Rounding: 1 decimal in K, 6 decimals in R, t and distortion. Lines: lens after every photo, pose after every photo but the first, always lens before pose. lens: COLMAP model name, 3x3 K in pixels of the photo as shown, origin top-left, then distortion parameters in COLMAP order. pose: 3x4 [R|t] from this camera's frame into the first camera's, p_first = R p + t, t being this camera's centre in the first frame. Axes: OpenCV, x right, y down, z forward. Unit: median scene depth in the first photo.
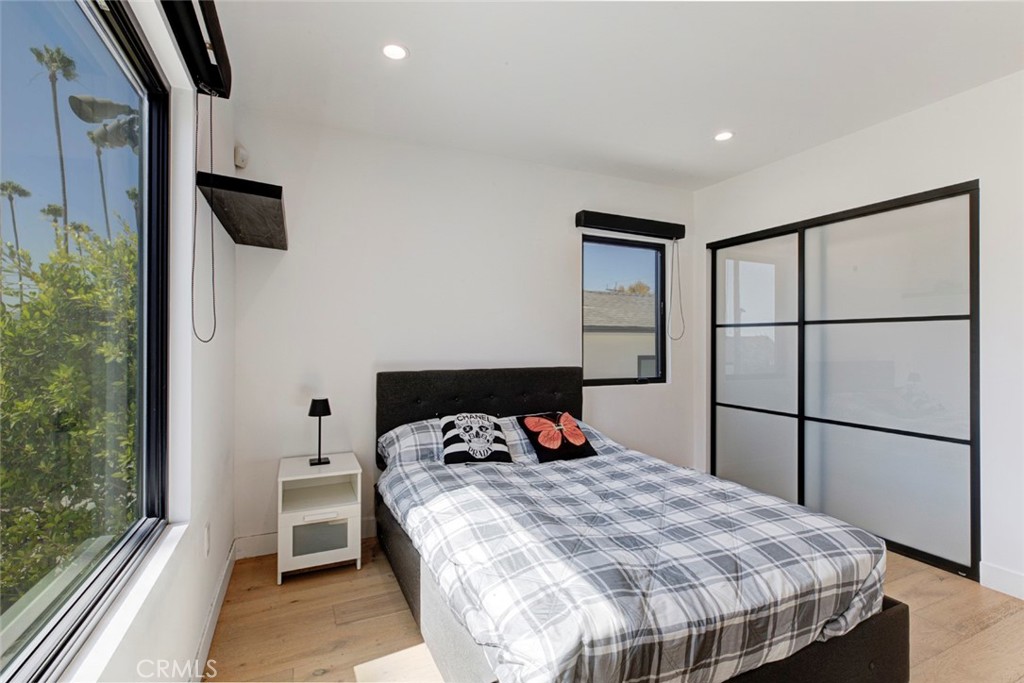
lens RADIAL K [[471.8, 0, 512.0], [0, 471.8, 341.5], [0, 0, 1]] dist [-0.002838, -0.000370]
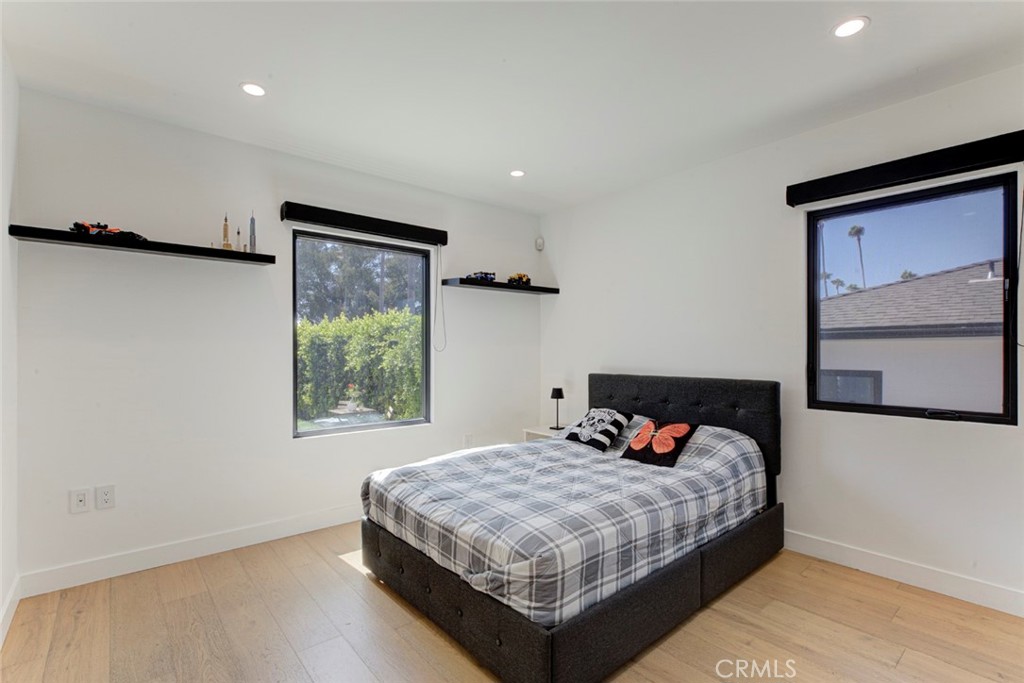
lens RADIAL K [[471.8, 0, 512.0], [0, 471.8, 341.5], [0, 0, 1]] dist [-0.002838, -0.000370]
pose [[0.277985, -0.016462, -0.960444, 1.092875], [0.001892, 0.999861, -0.016590, -0.008872], [0.960583, 0.002795, 0.277978, 0.415185]]
